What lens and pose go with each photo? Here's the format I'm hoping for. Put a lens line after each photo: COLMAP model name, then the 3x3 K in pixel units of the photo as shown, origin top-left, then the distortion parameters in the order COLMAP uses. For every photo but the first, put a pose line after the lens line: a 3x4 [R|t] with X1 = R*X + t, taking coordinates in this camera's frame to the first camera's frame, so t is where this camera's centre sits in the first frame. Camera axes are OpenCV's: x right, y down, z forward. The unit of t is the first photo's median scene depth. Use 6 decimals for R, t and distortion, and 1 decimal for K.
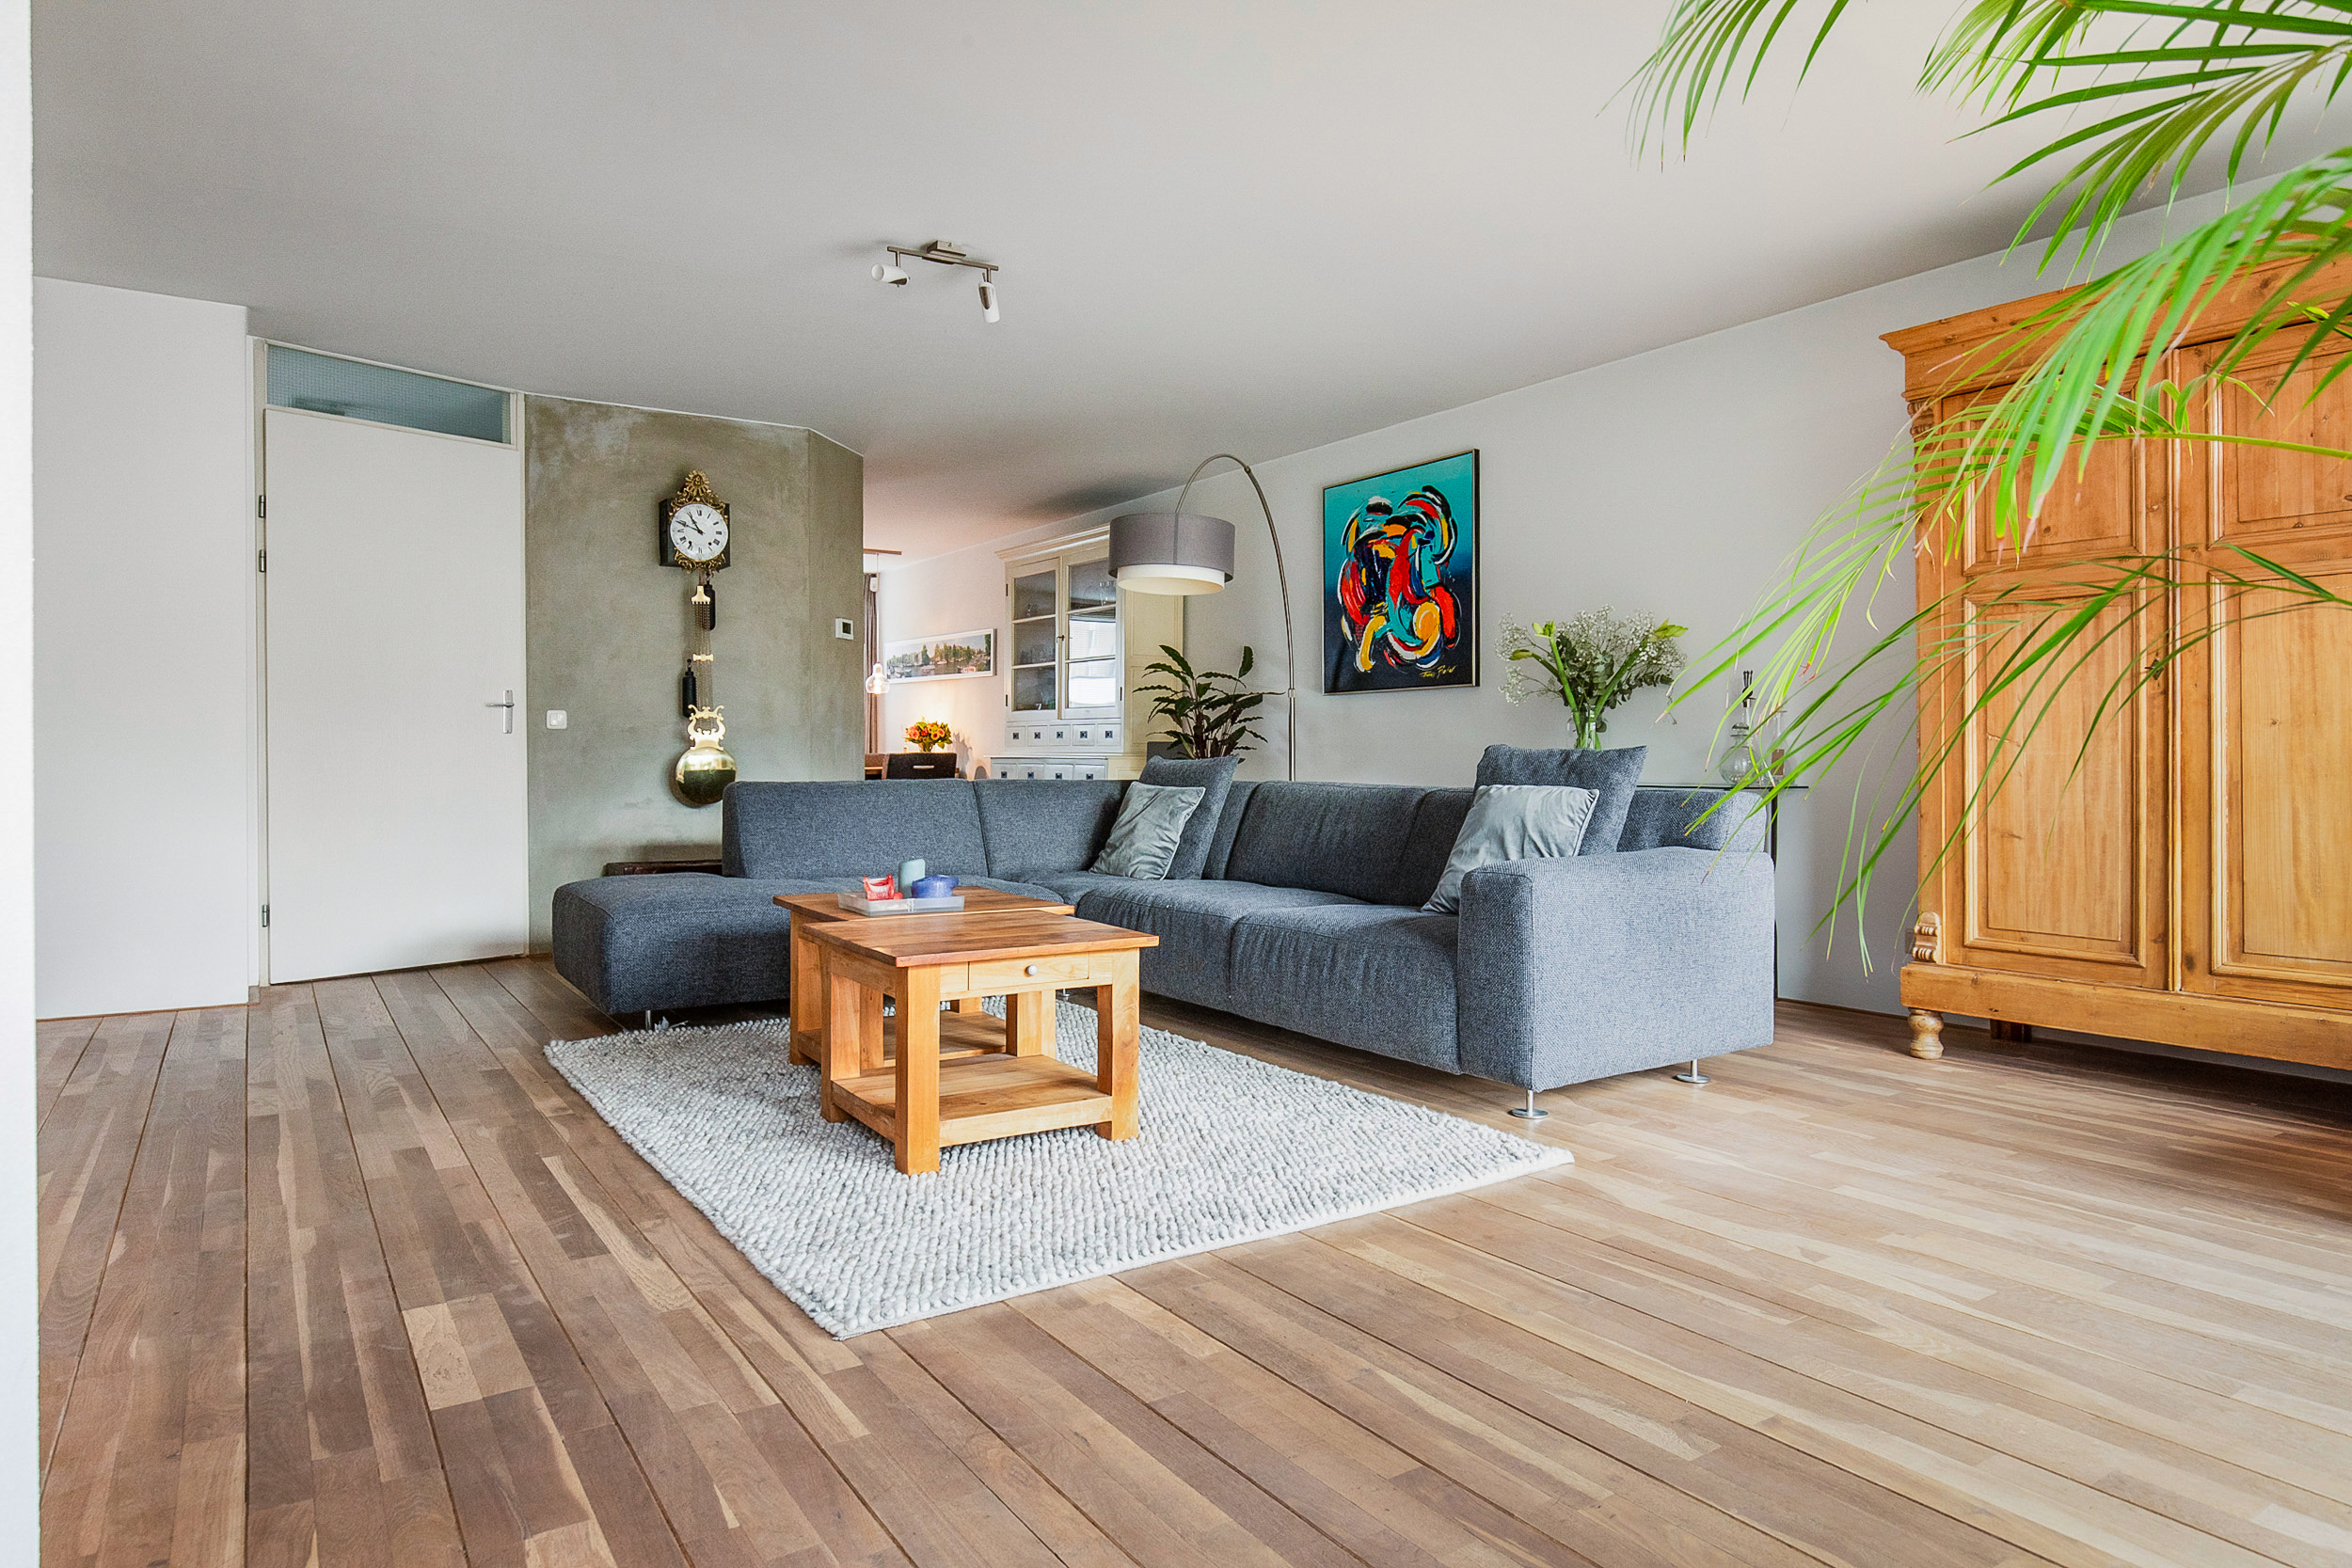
lens RADIAL K [[1394.0, 0, 1181.8], [0, 1394.0, 763.2], [0, 0, 1]] dist [-0.009366, -0.000611]
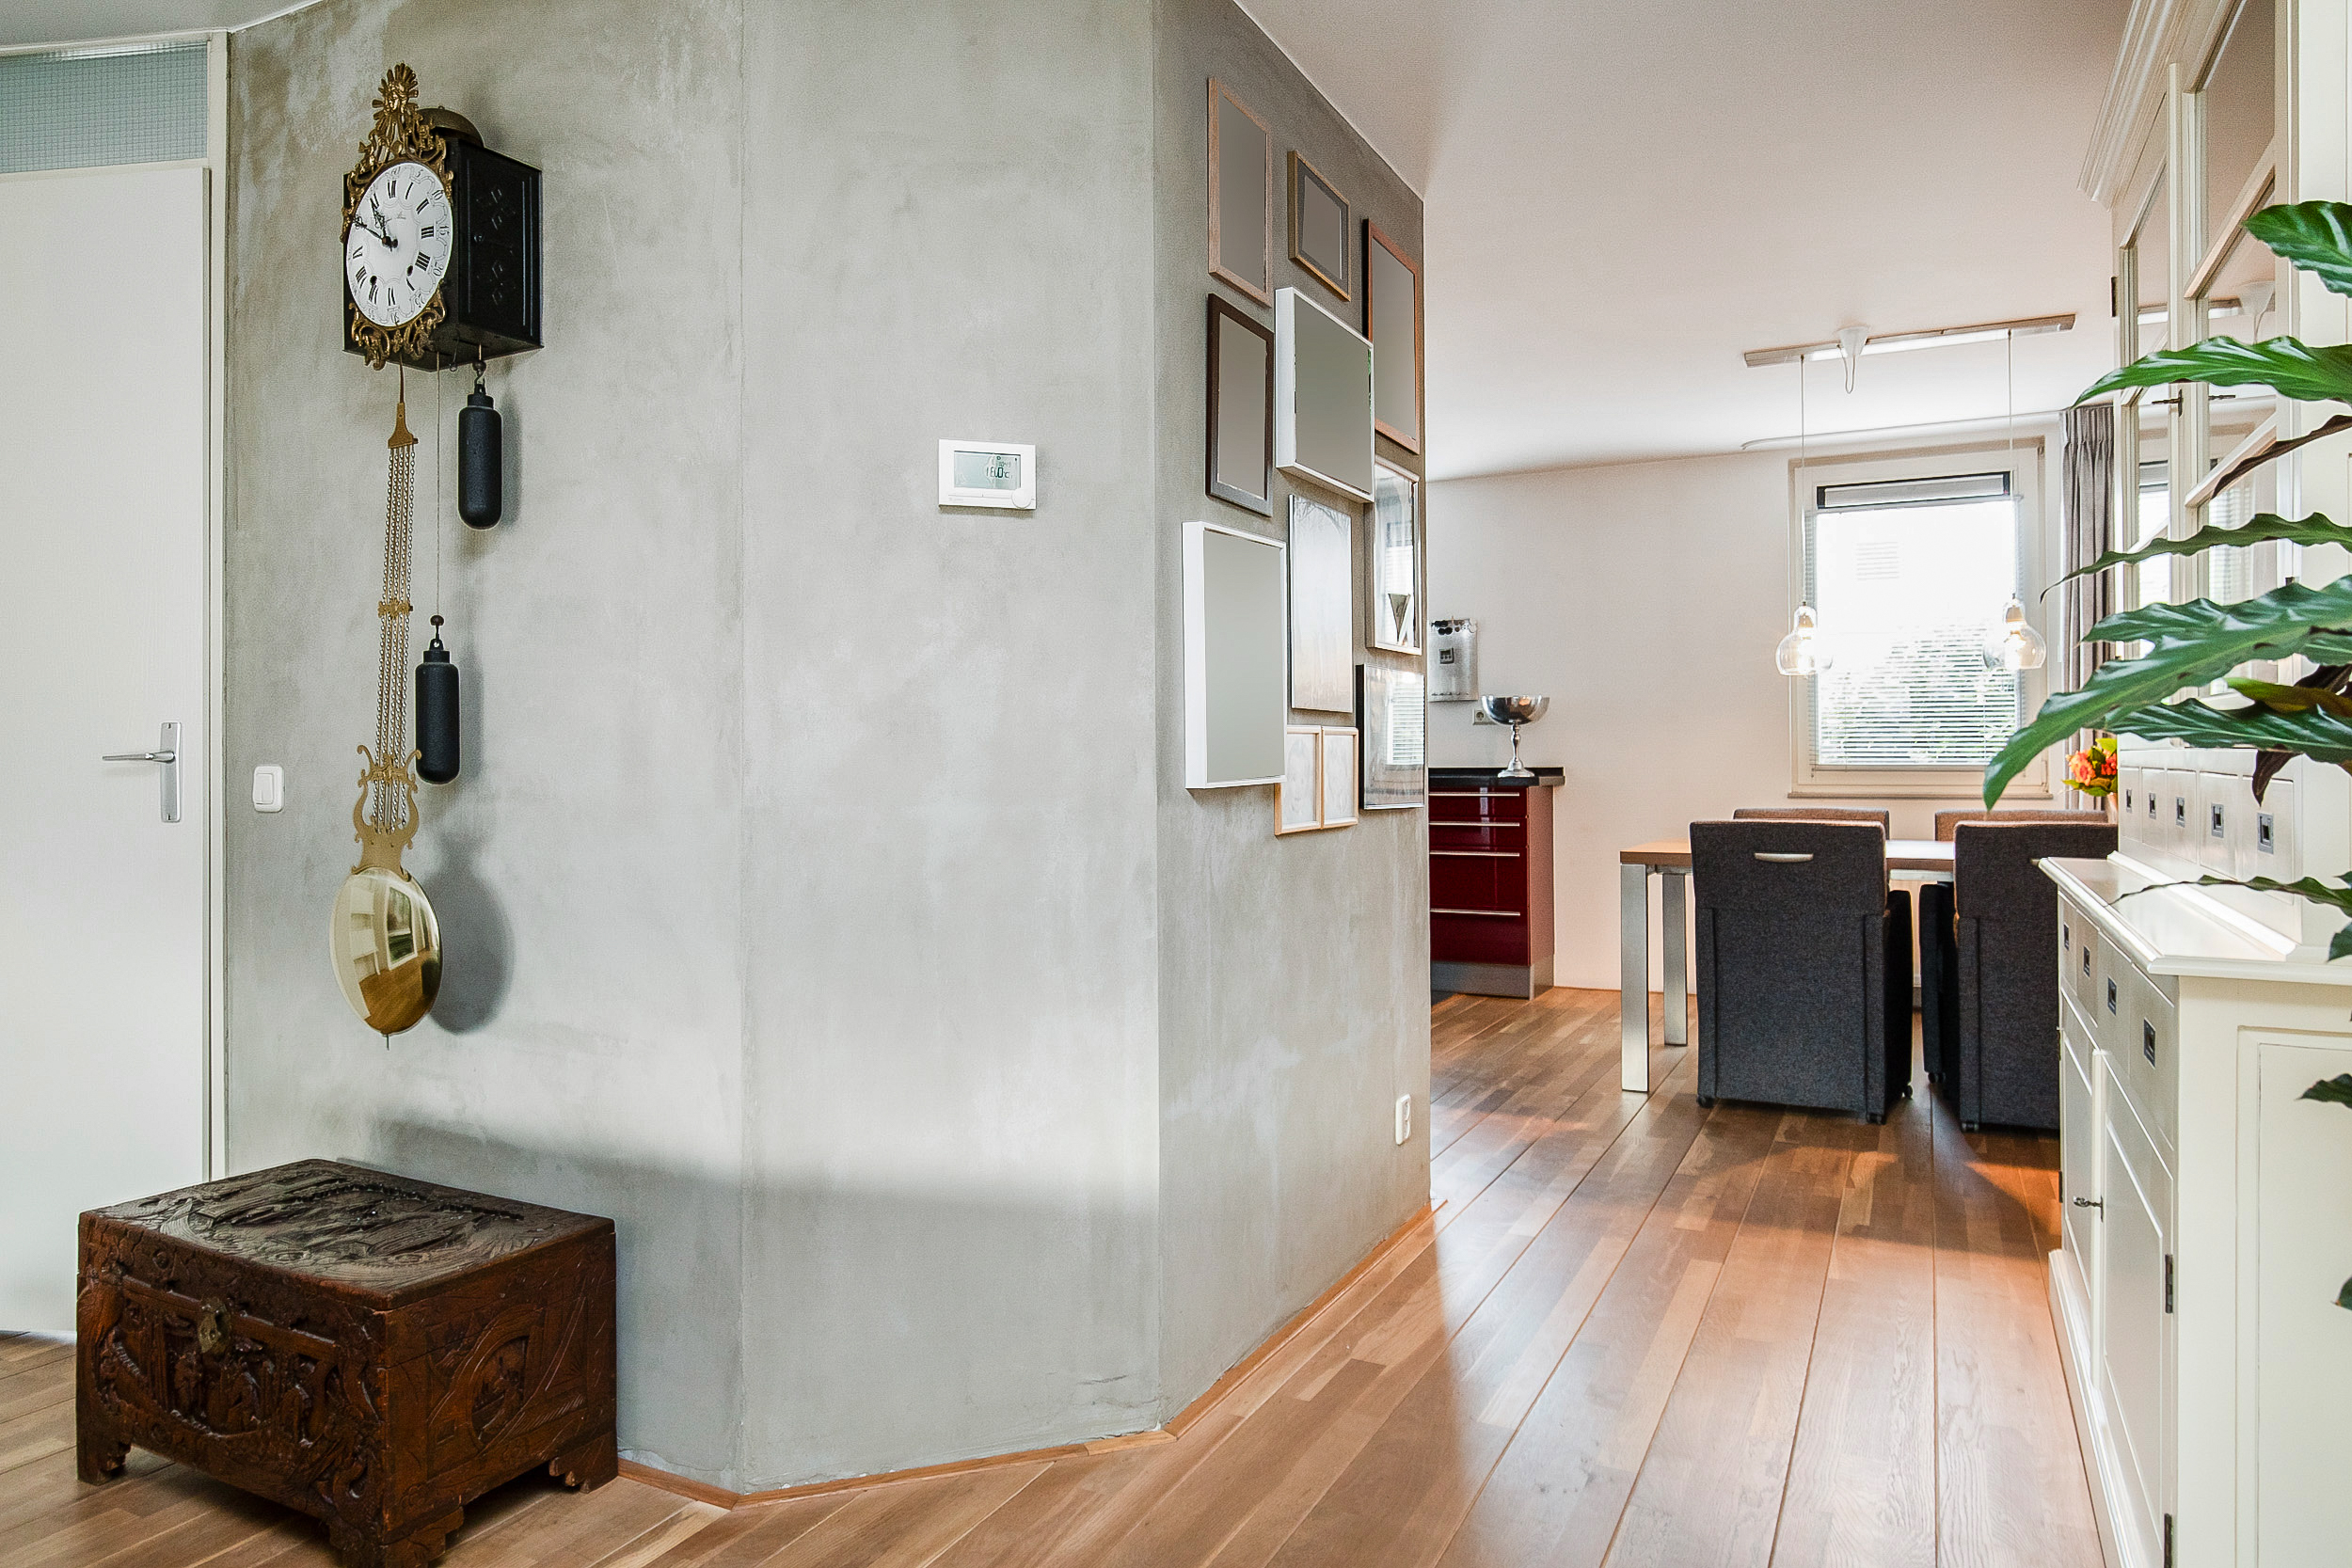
lens RADIAL K [[1463.3, 0, 1181.5], [0, 1463.3, 753.7], [0, 0, 1]] dist [0.001497, 0.000604]
pose [[0.494061, -0.007518, -0.869395, 0.065964], [-0.001155, 0.999956, -0.009303, -0.036332], [0.869426, 0.005601, 0.494031, 0.996422]]
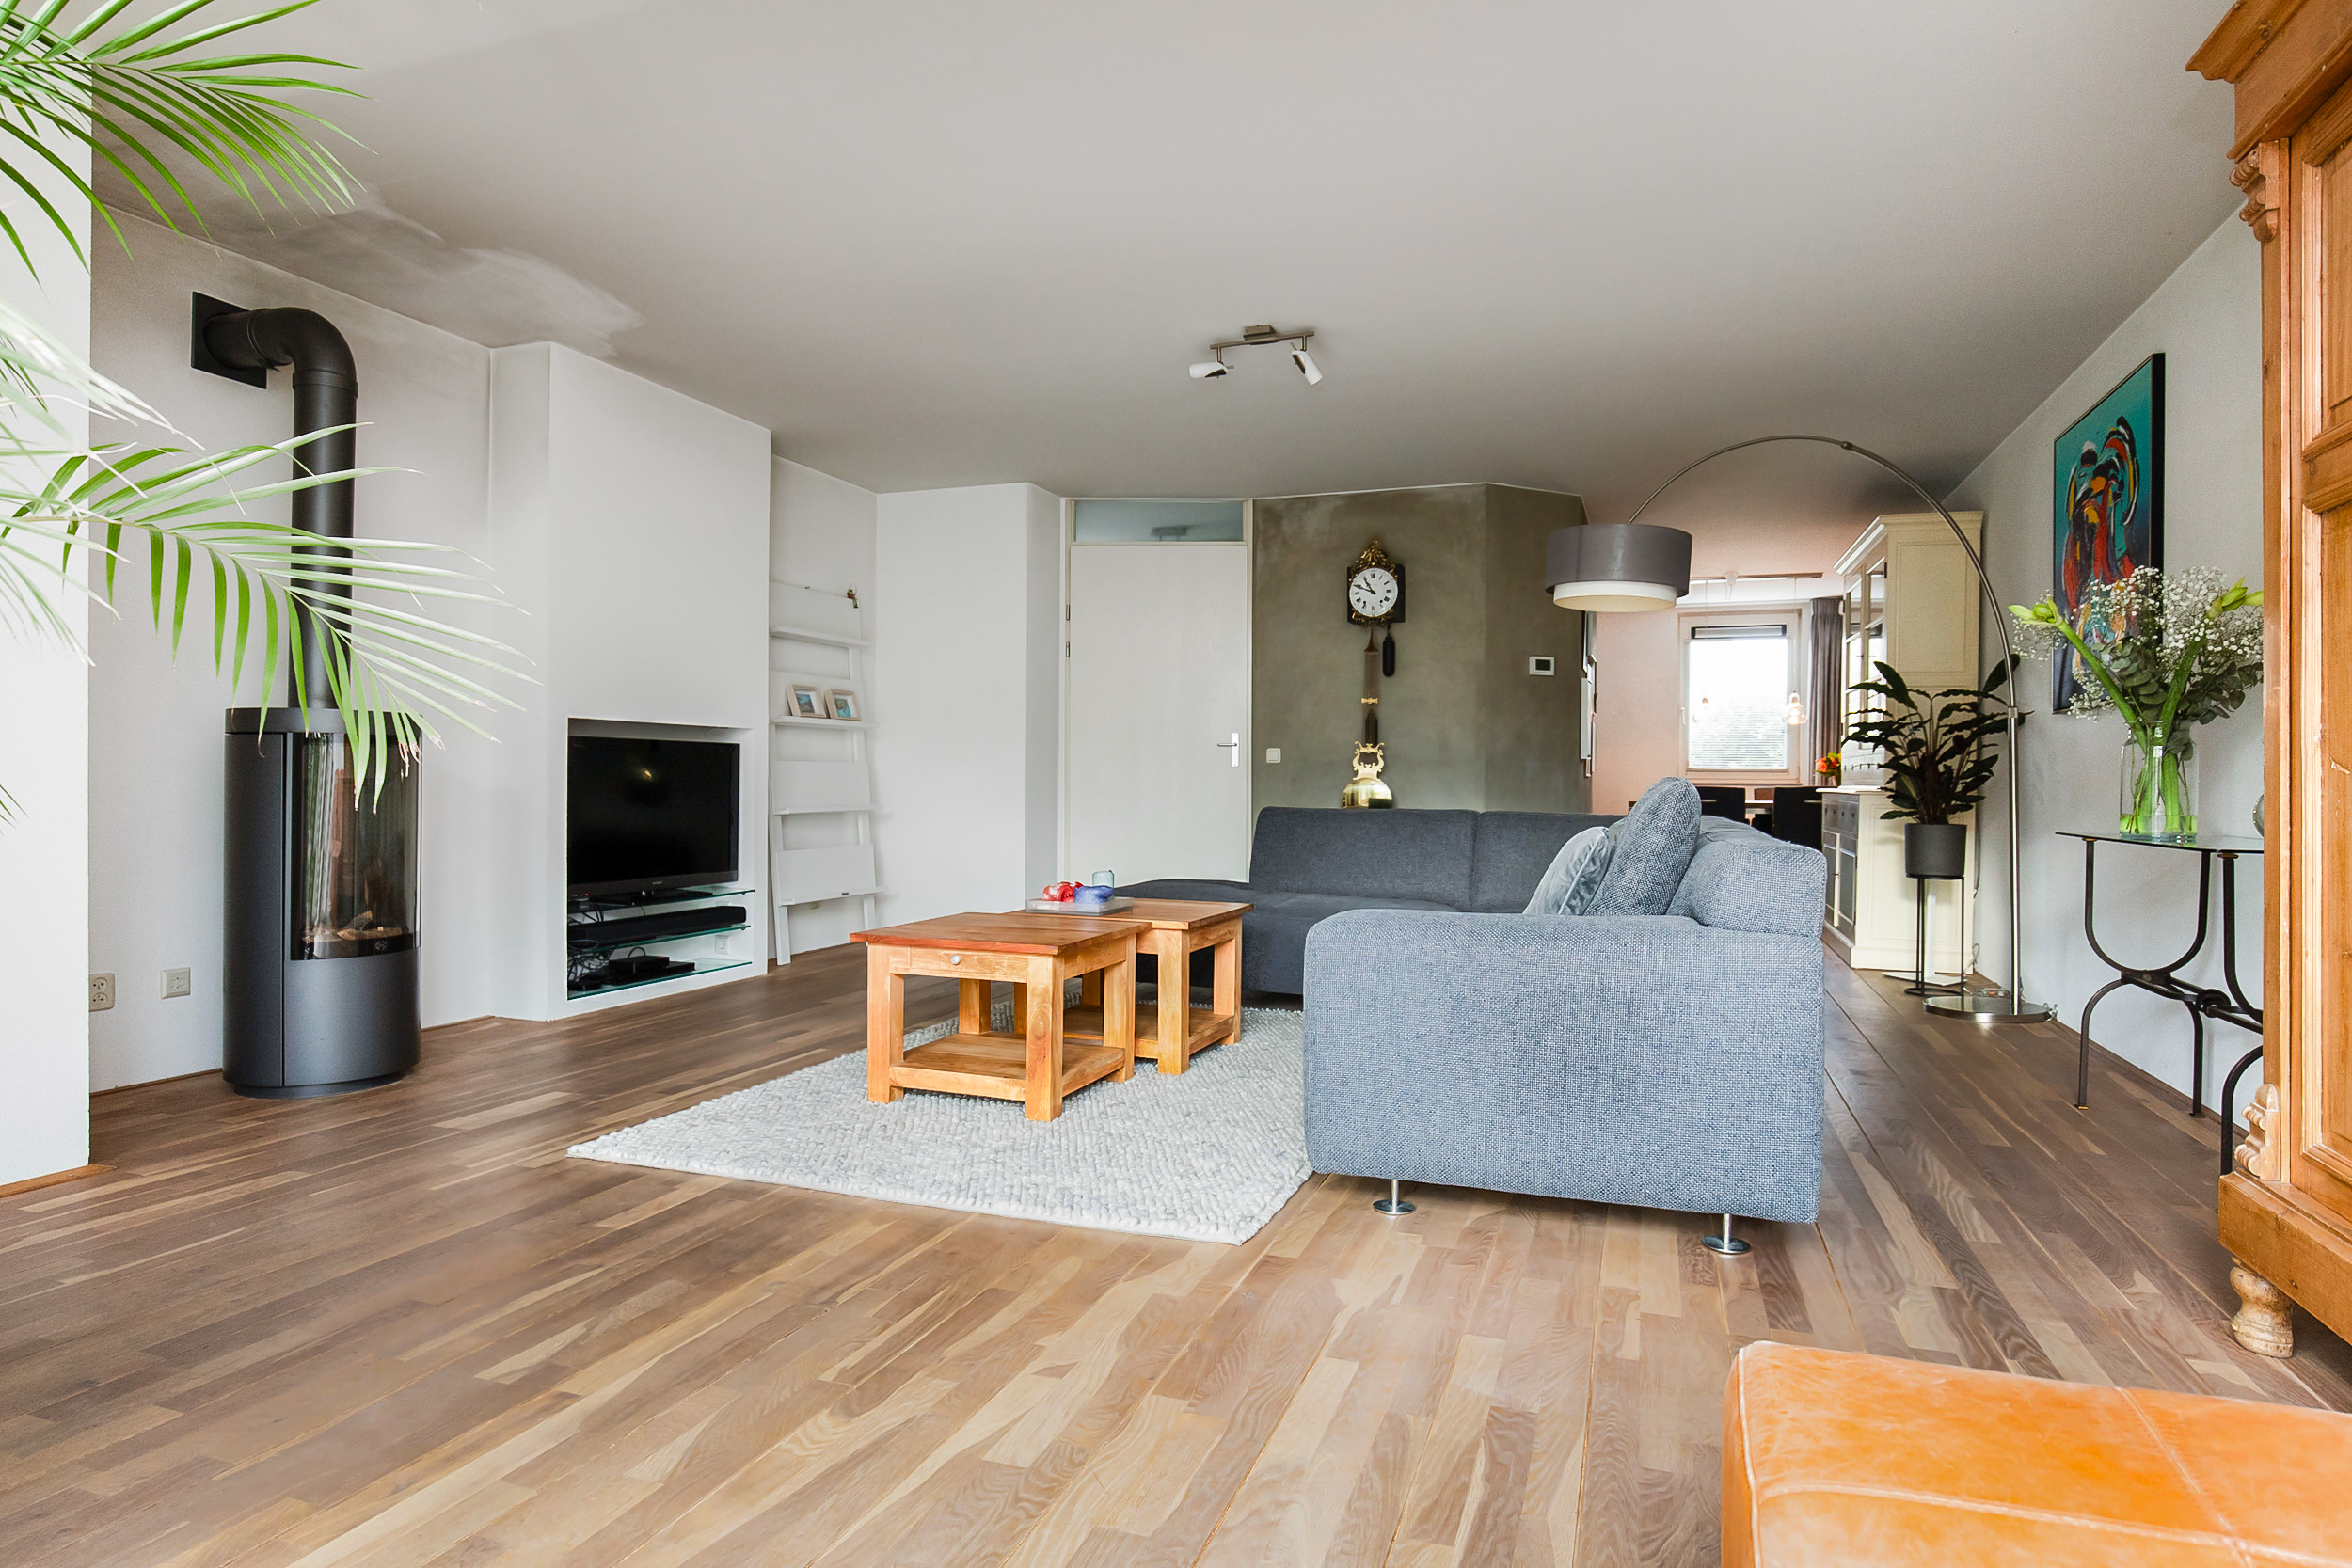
lens RADIAL K [[1314.8, 0, 1176.0], [0, 1314.8, 784.0], [0, 0, 1]] dist [-0.017915, 0.000266]
pose [[0.596752, 0.007634, -0.802389, 0.436247], [-0.014609, 0.999892, -0.001352, -0.002703], [0.802293, 0.012529, 0.596800, 0.219666]]
